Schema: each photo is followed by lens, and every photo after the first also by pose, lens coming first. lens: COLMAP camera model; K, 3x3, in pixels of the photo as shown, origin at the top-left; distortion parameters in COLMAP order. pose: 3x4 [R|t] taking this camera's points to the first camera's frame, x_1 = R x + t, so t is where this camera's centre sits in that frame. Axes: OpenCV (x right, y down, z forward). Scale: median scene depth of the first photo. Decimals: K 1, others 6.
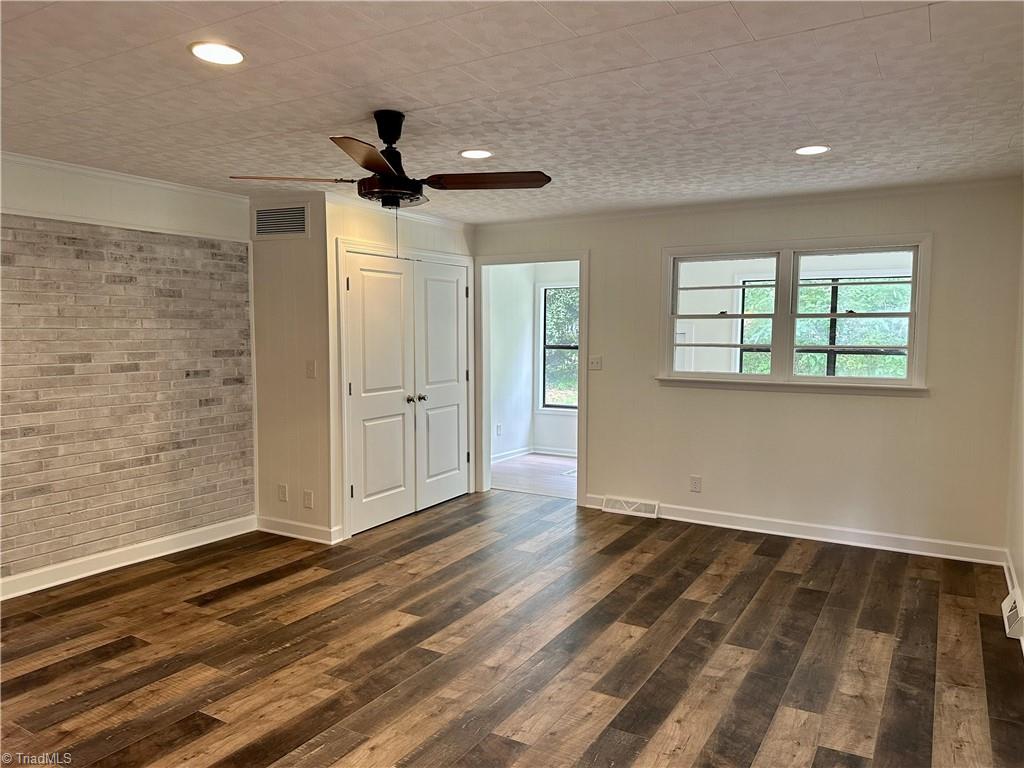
lens RADIAL K [[727.9, 0, 511.6], [0, 727.9, 376.3], [0, 0, 1]] dist [0.032562, -0.032454]
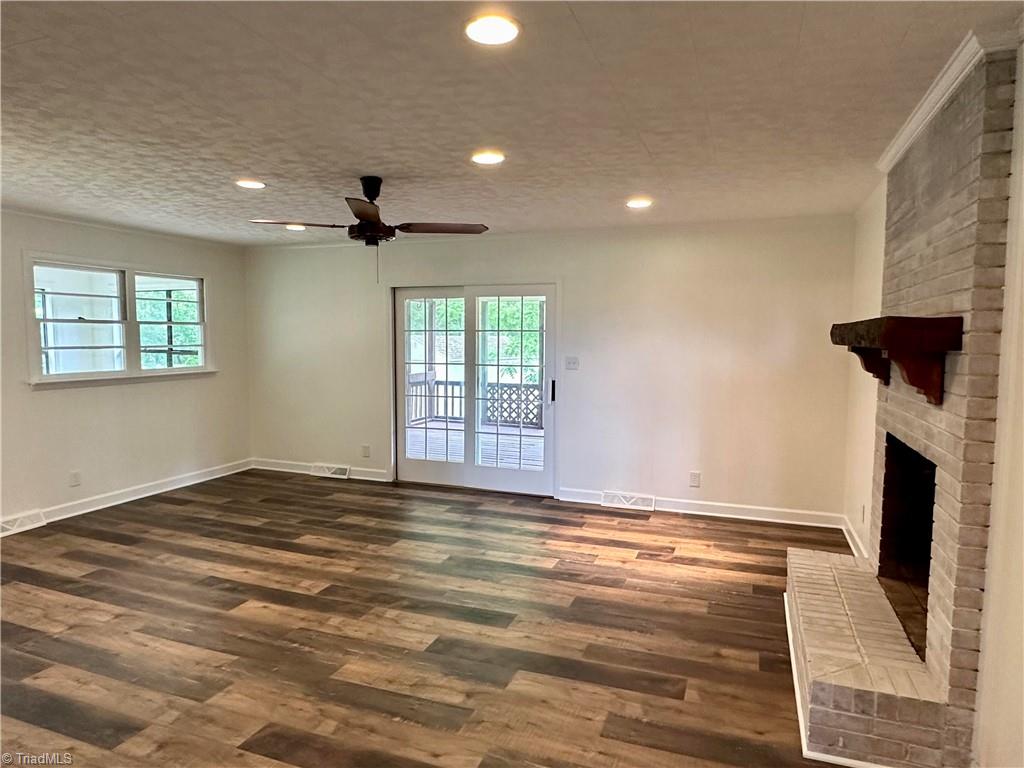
lens RADIAL K [[633.8, 0, 502.4], [0, 633.8, 389.0], [0, 0, 1]] dist [-0.001751, 0.000588]
pose [[-0.159842, -0.086631, 0.983334, -0.989965], [0.062414, 0.993262, 0.097652, -0.045425], [-0.985168, 0.076983, -0.153357, 0.688052]]
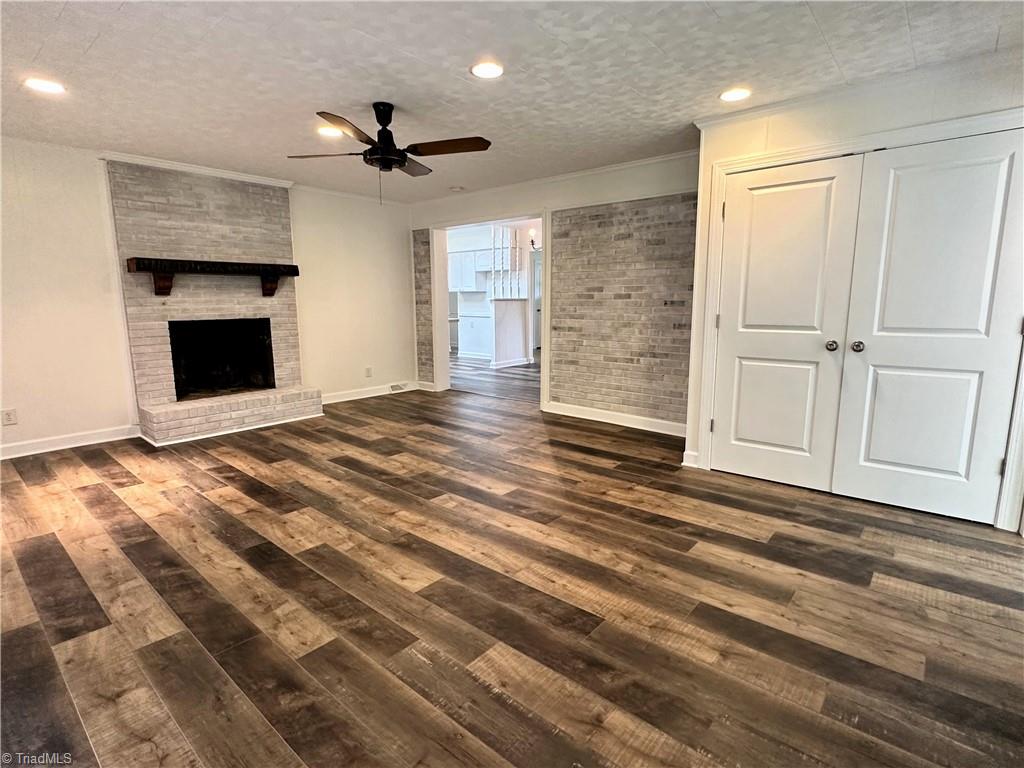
lens RADIAL K [[515.8, 0, 509.6], [0, 515.8, 377.5], [0, 0, 1]] dist [0.008538, 0.000391]
pose [[-0.174722, 0.145812, -0.973761, 0.626331], [-0.063406, 0.985255, 0.158910, -0.001018], [0.982574, 0.089507, -0.162900, 1.040337]]
